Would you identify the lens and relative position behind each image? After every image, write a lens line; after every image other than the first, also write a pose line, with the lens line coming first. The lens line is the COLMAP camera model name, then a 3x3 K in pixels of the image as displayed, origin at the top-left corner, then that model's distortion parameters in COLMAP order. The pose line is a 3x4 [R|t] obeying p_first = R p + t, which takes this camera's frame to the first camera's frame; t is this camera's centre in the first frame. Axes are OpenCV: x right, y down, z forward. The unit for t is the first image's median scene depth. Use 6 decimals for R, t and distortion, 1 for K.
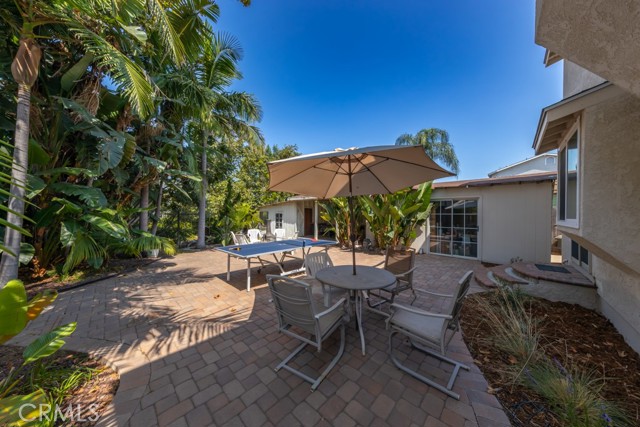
lens RADIAL K [[201.1, 0, 326.1], [0, 201.1, 209.3], [0, 0, 1]] dist [0.001953, 0.000094]
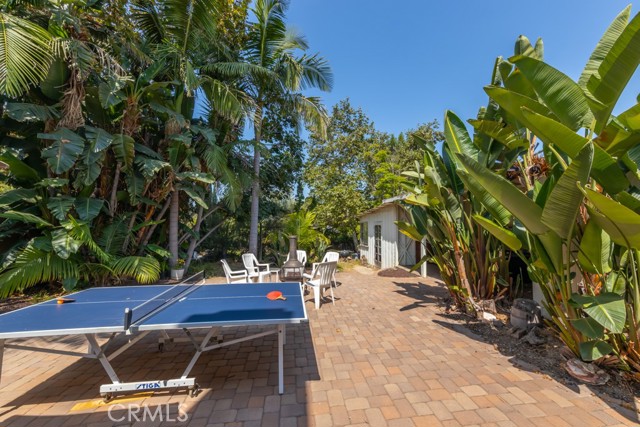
lens RADIAL K [[243.0, 0, 320.0], [0, 243.0, 213.5], [0, 0, 1]] dist [-0.000209, -0.000017]
pose [[0.764097, -0.036724, -0.644055, 0.140583], [0.020438, 0.999255, -0.032730, 0.006343], [0.644777, 0.011846, 0.764279, 0.320759]]
